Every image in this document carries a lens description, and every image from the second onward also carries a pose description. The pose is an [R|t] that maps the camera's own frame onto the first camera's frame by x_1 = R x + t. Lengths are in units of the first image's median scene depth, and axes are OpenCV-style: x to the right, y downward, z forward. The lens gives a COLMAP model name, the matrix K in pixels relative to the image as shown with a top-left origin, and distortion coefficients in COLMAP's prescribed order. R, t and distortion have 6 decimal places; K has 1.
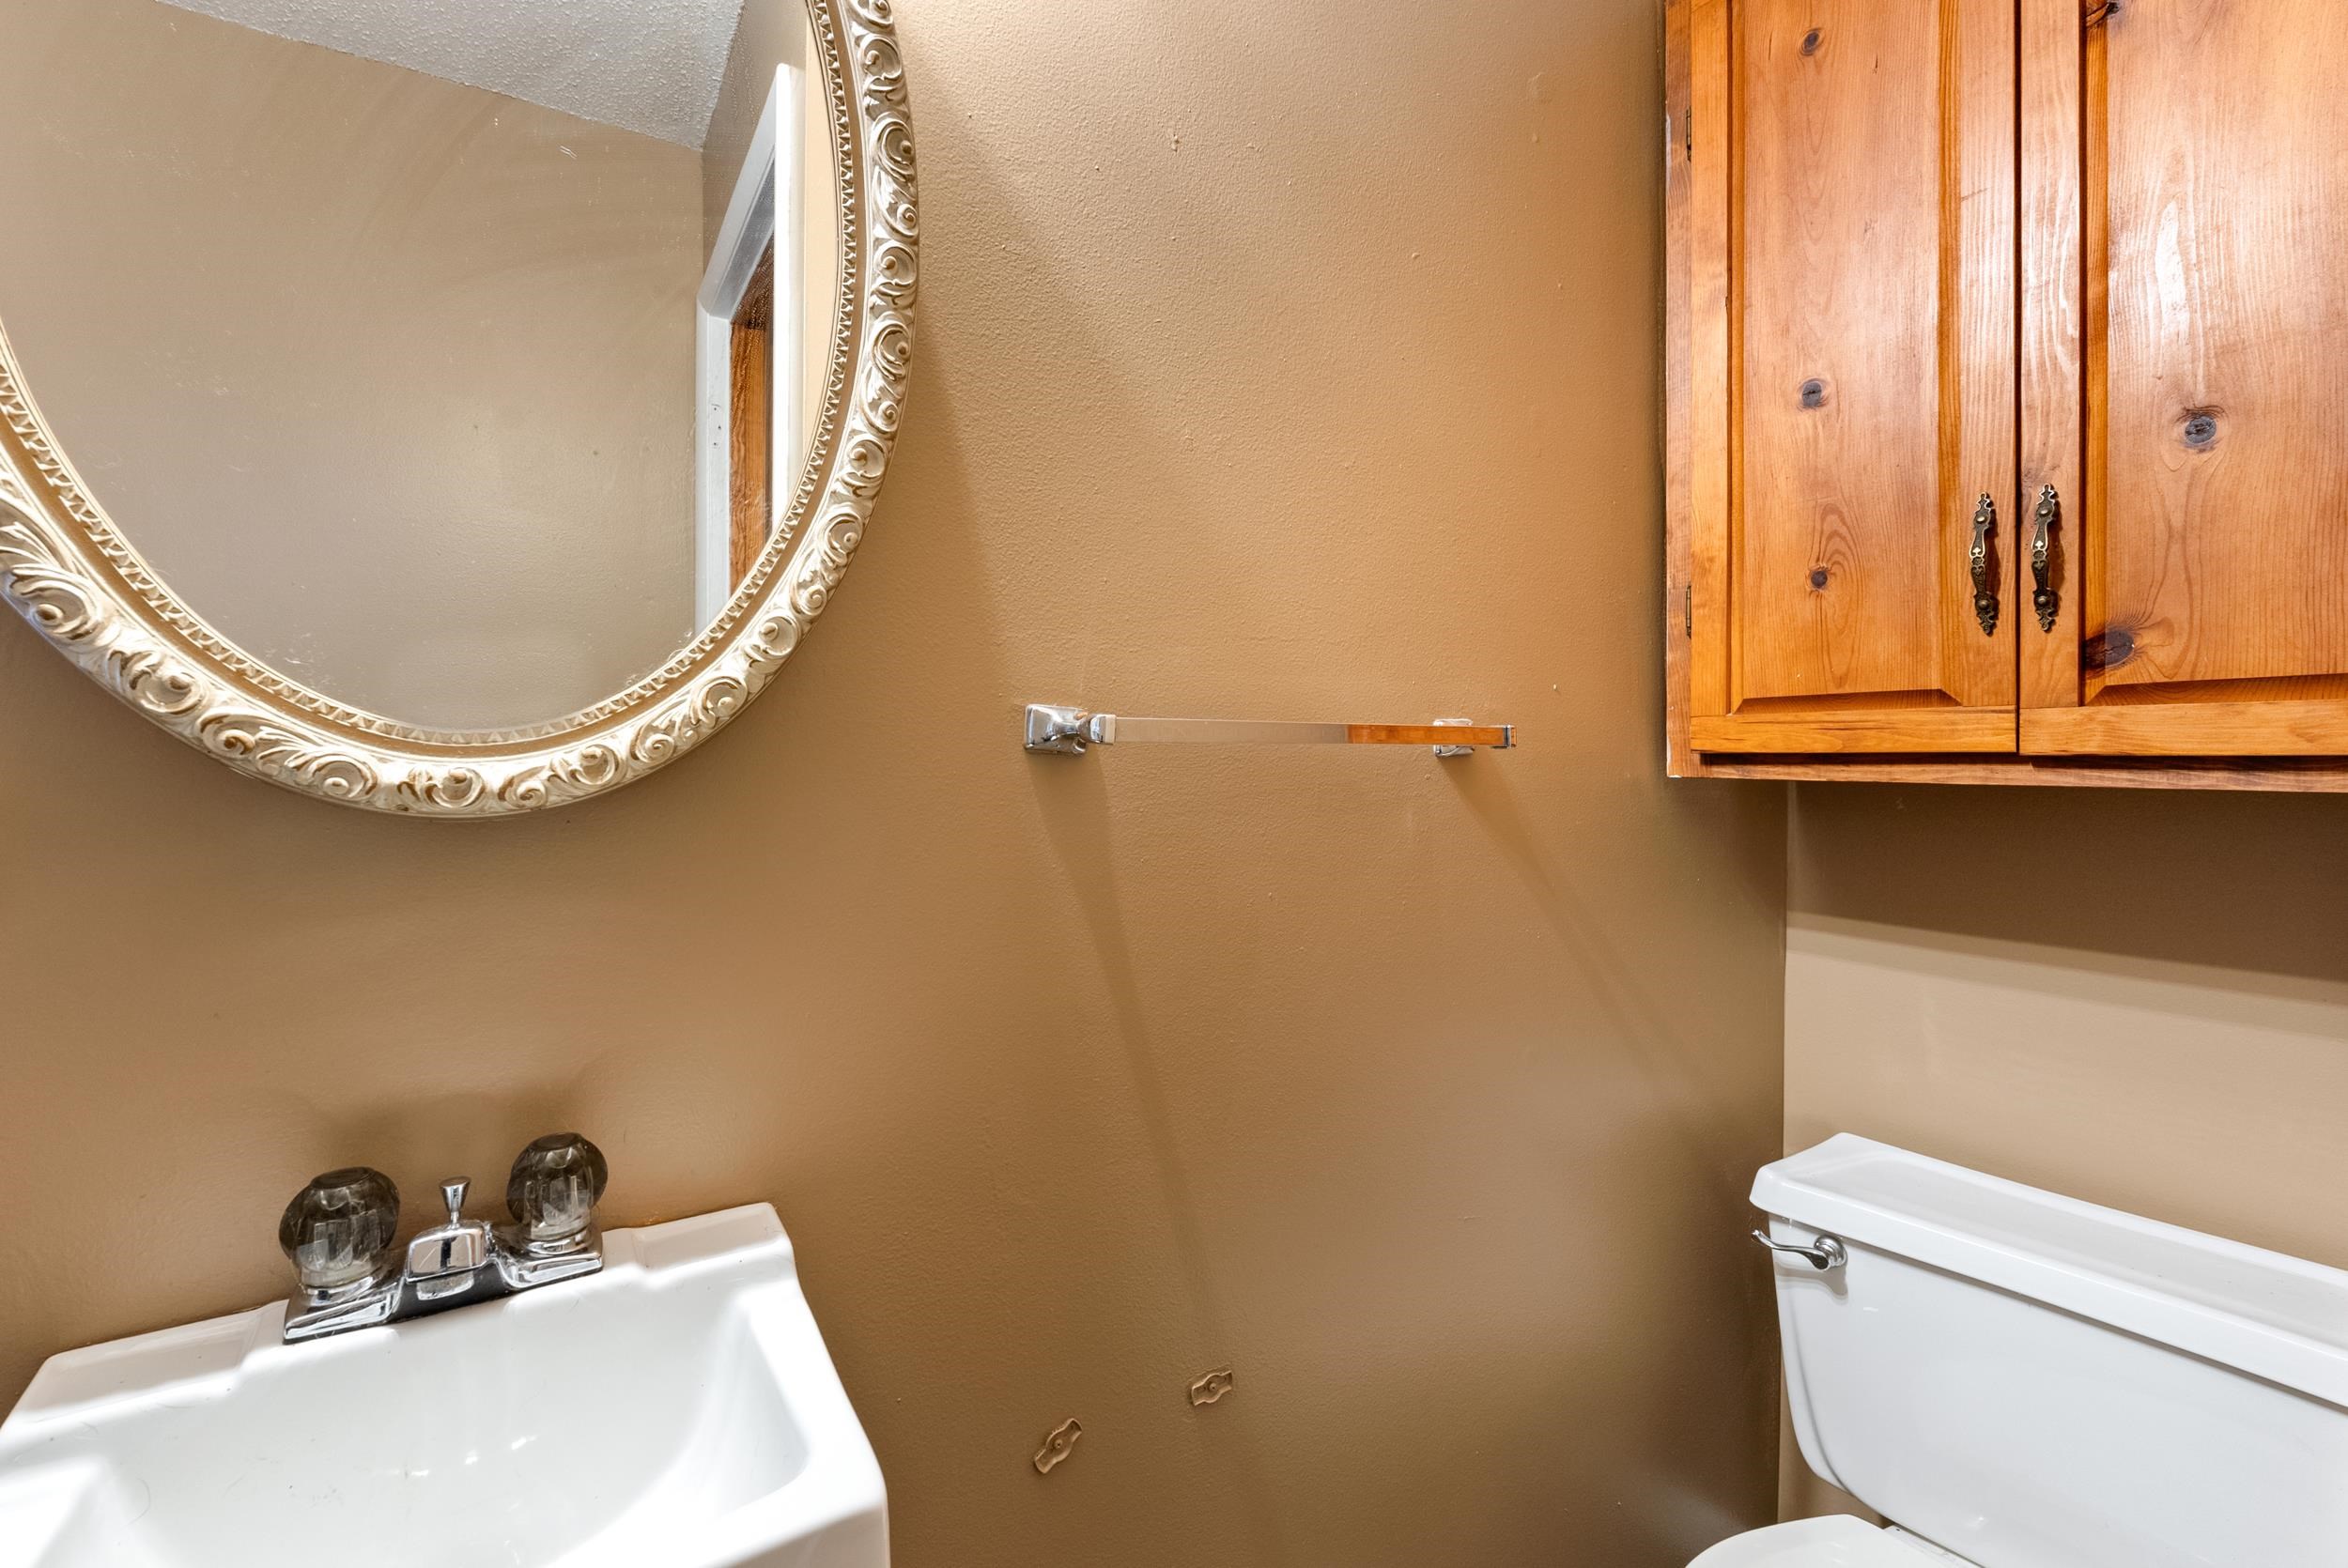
lens RADIAL K [[1046.6, 0, 1175.4], [0, 1046.6, 769.7], [0, 0, 1]] dist [-0.007070, 0.000386]
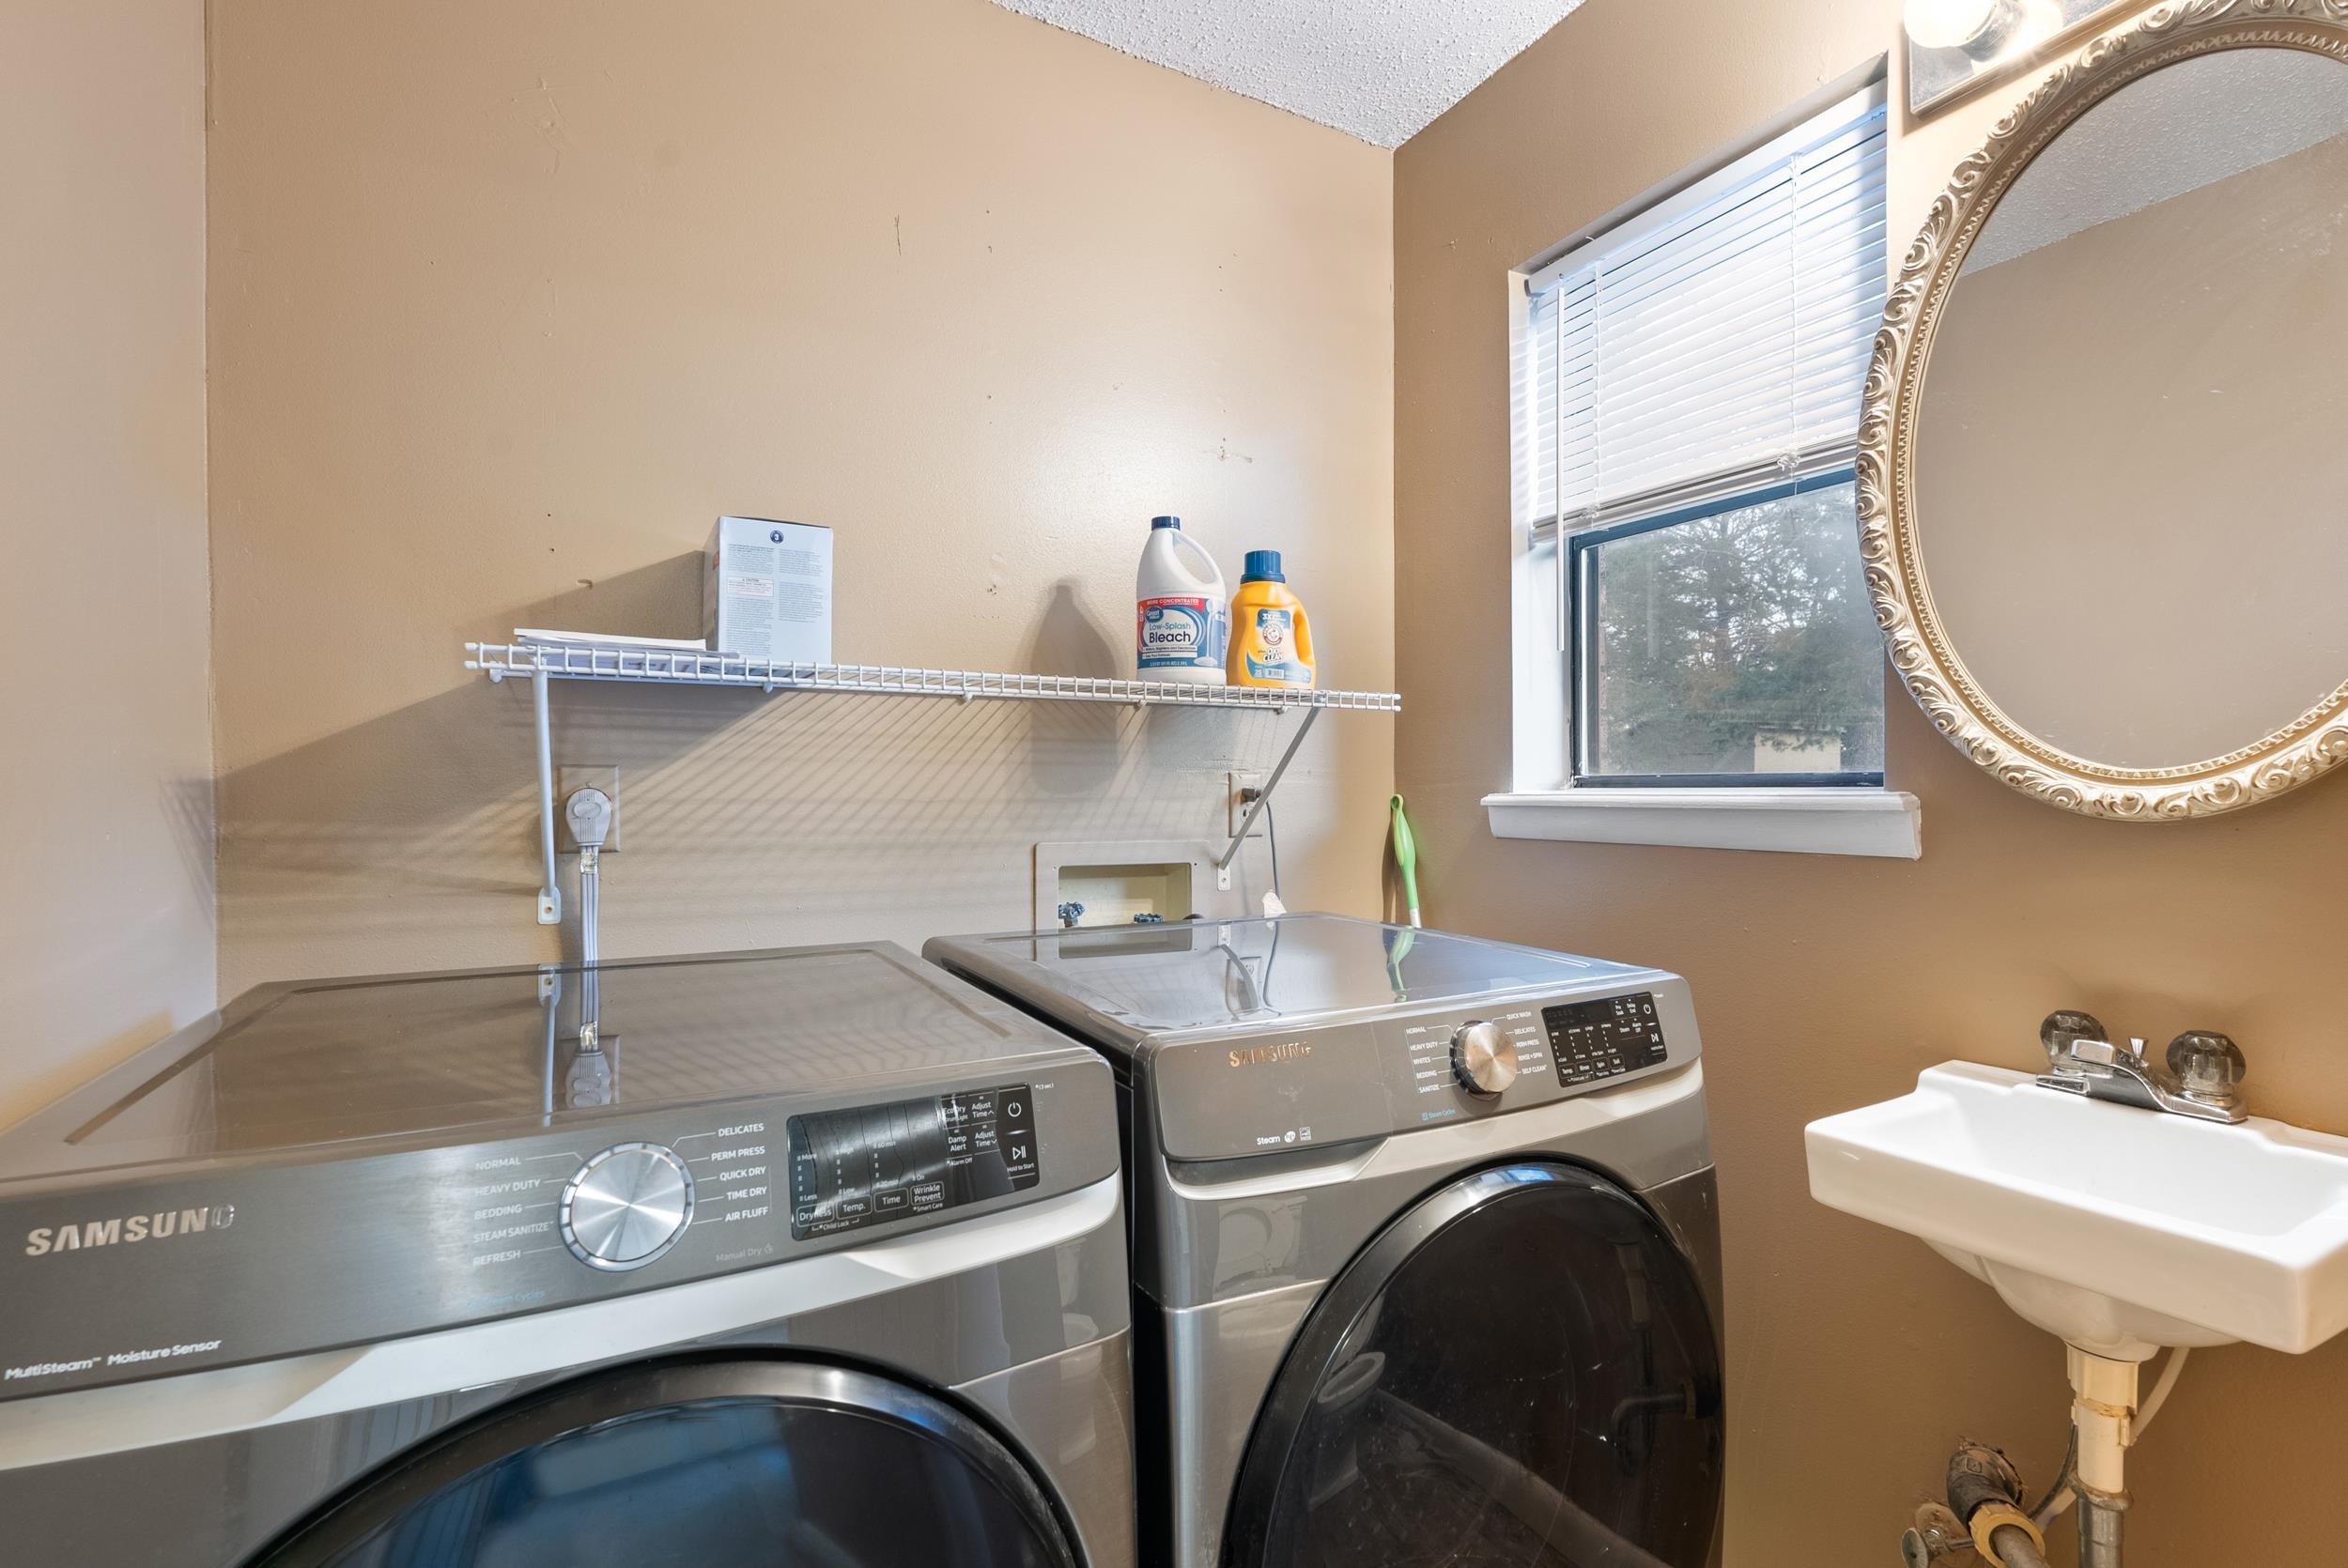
lens RADIAL K [[1046.6, 0, 1170.7], [0, 1046.6, 782.8], [0, 0, 1]] dist [-0.007070, 0.000386]
pose [[-0.074372, 0.000494, -0.997230, 1.159833], [-0.007906, 0.999968, 0.001085, -0.006272], [0.997199, 0.007965, -0.074366, -0.460636]]
